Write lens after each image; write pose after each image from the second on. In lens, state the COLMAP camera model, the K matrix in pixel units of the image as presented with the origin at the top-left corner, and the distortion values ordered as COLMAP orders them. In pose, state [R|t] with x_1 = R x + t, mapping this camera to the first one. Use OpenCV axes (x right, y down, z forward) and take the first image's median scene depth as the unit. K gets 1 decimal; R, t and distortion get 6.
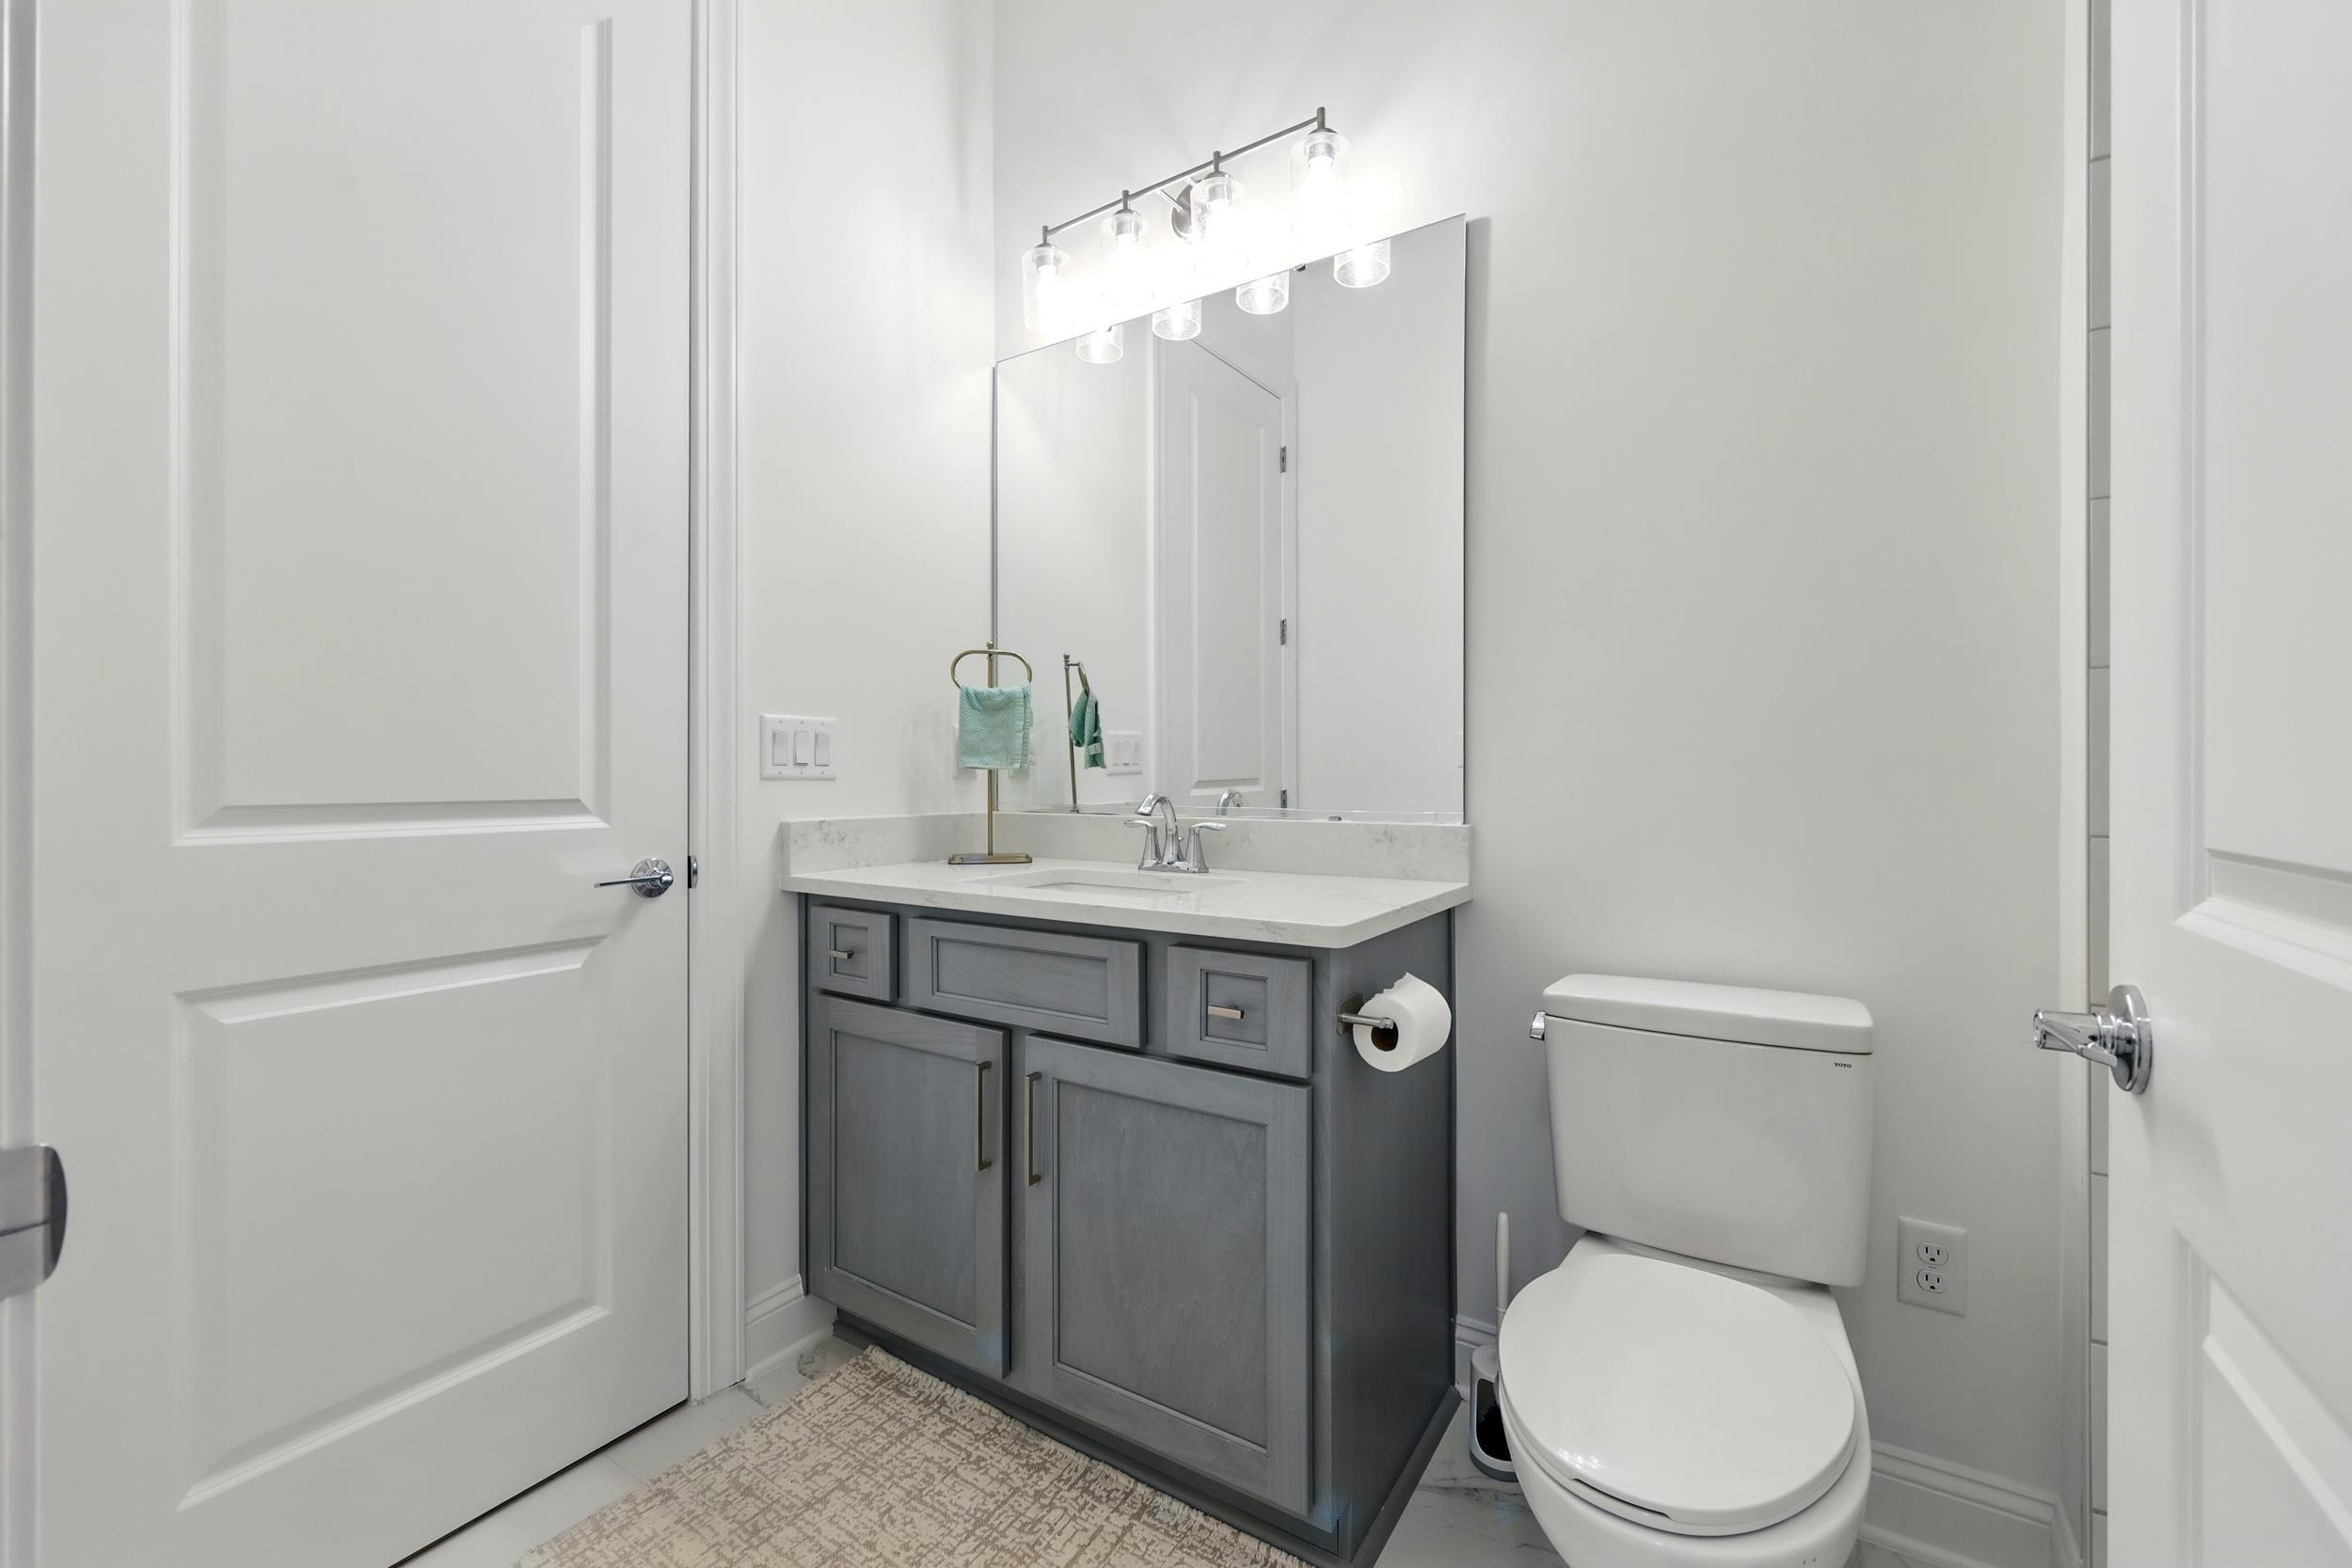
lens RADIAL K [[962.3, 0, 1179.5], [0, 962.3, 781.0], [0, 0, 1]] dist [-0.000132, 0.000181]
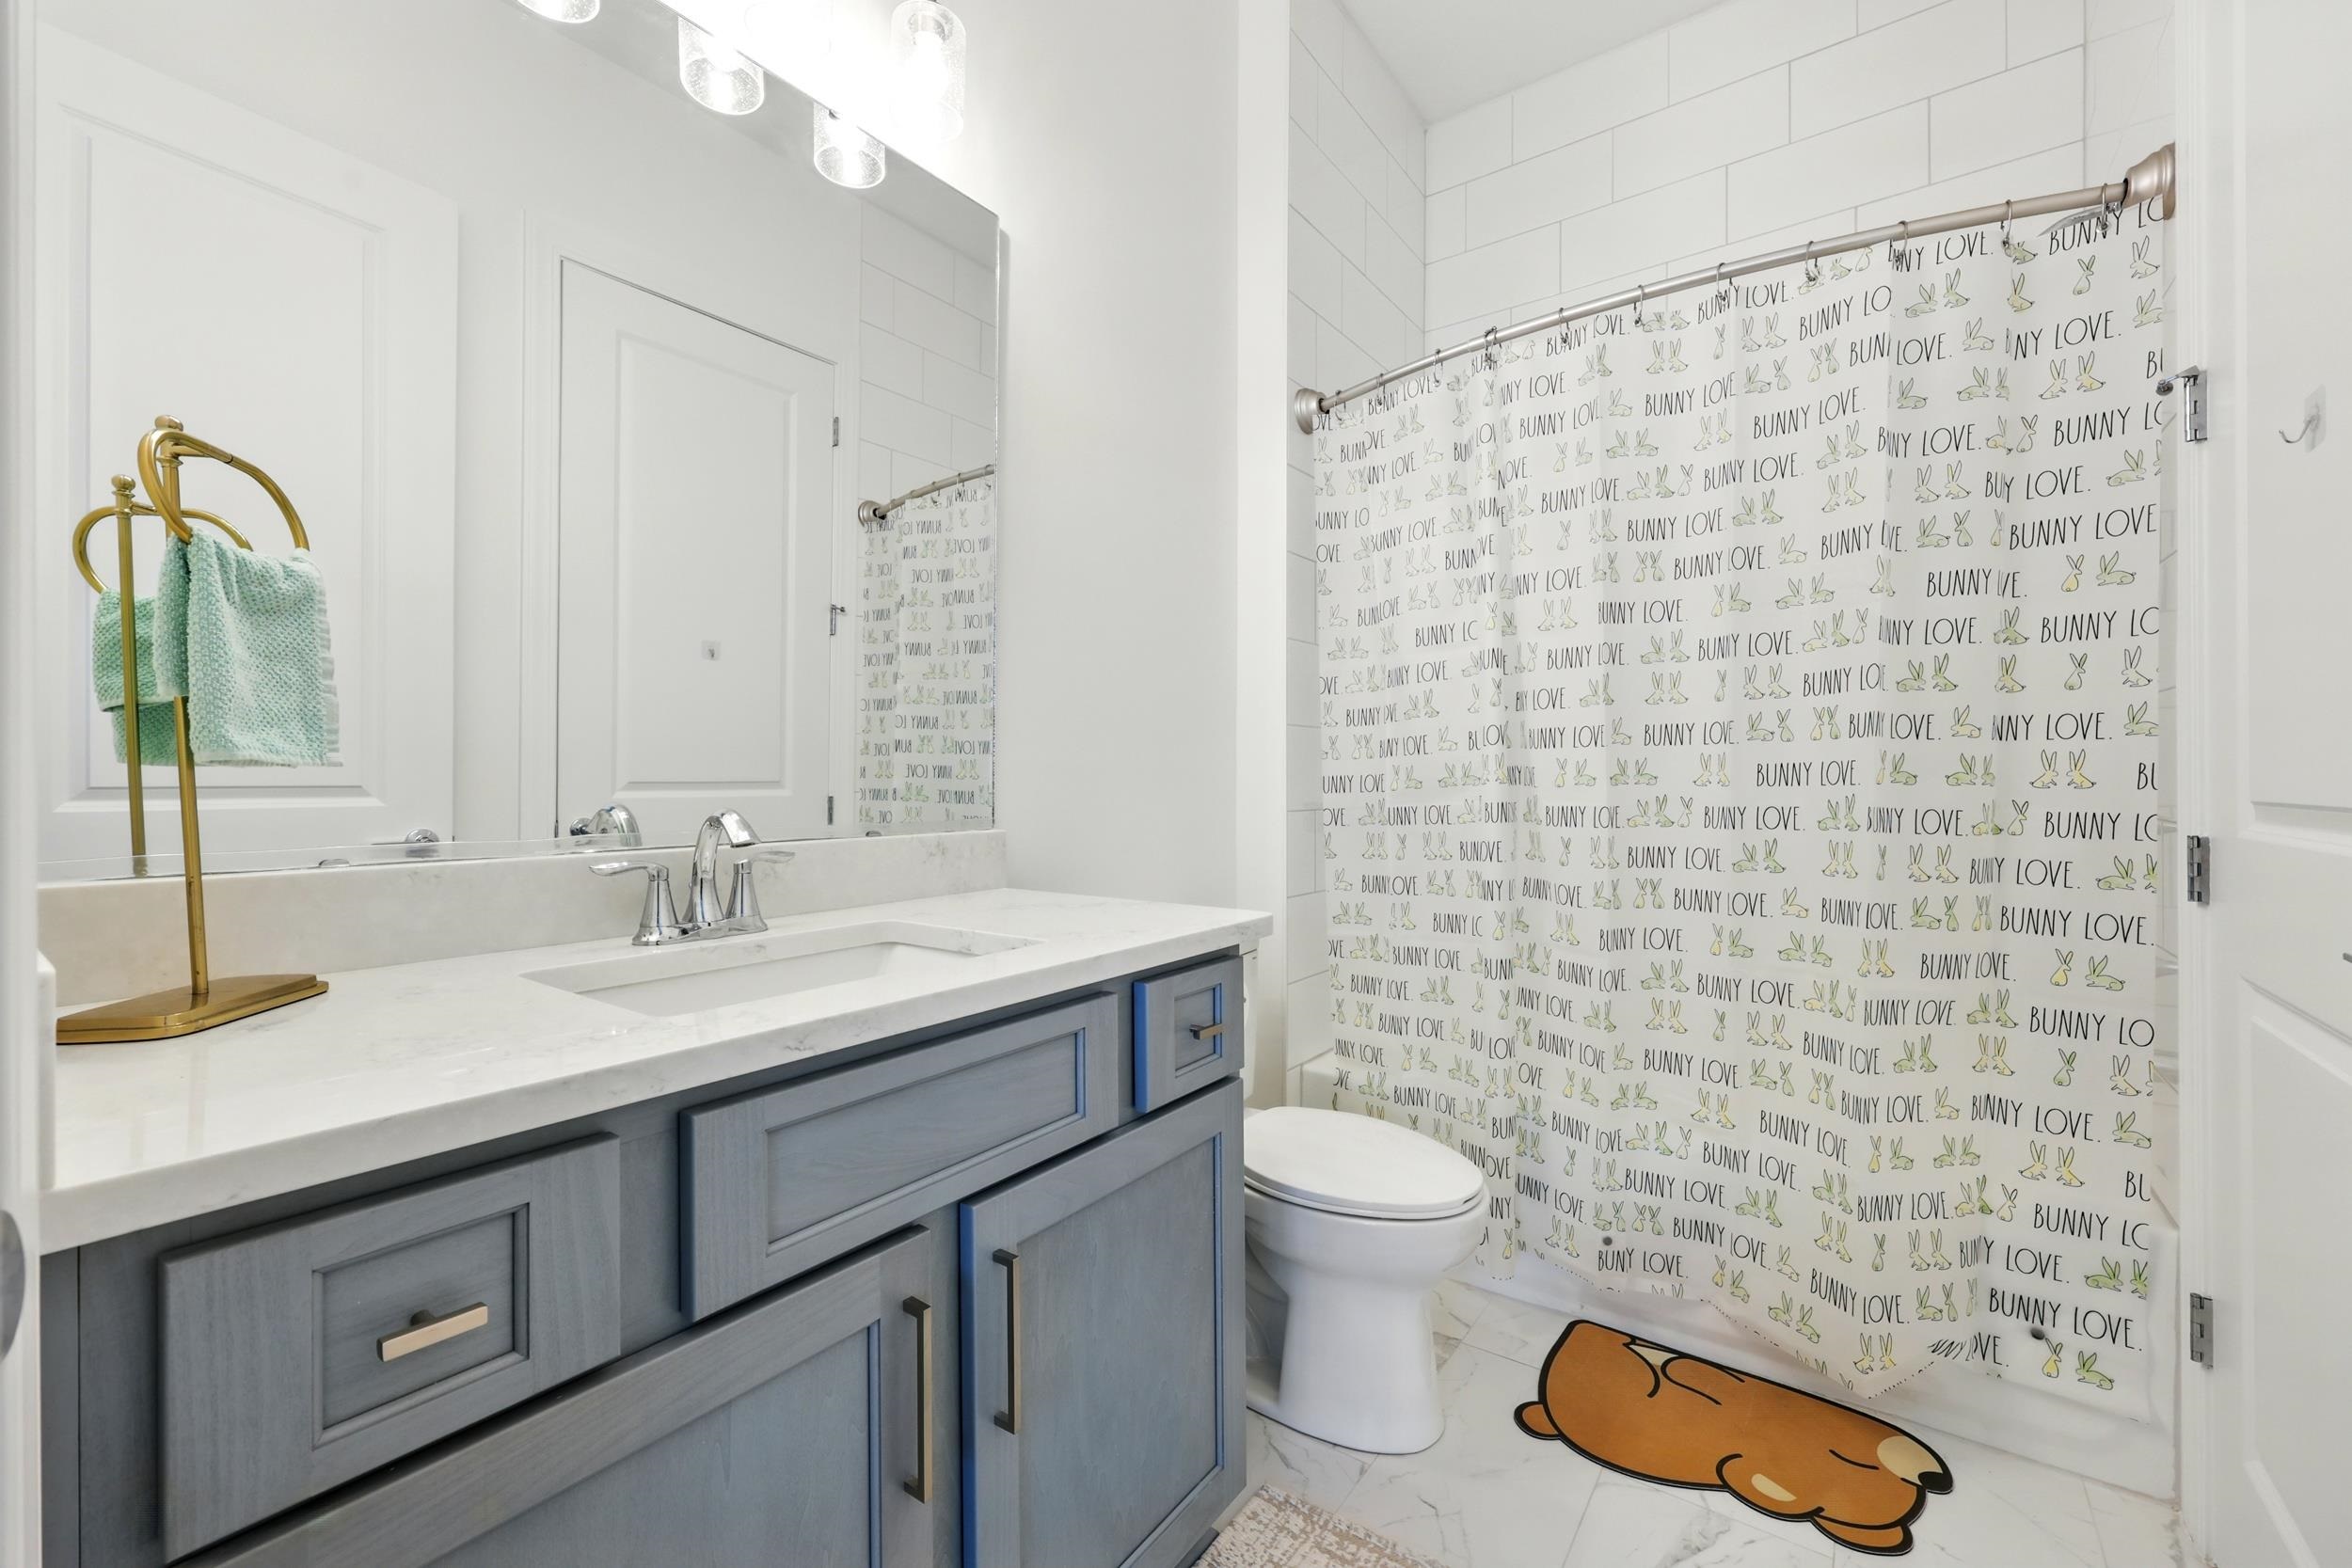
lens RADIAL K [[971.1, 0, 1171.2], [0, 971.1, 775.6], [0, 0, 1]] dist [-0.000597, 0.000422]
pose [[0.061820, 0.006332, 0.998067, -0.744714], [0.011200, 0.999913, -0.007037, -0.002739], [-0.998024, 0.011614, 0.061744, 0.809182]]
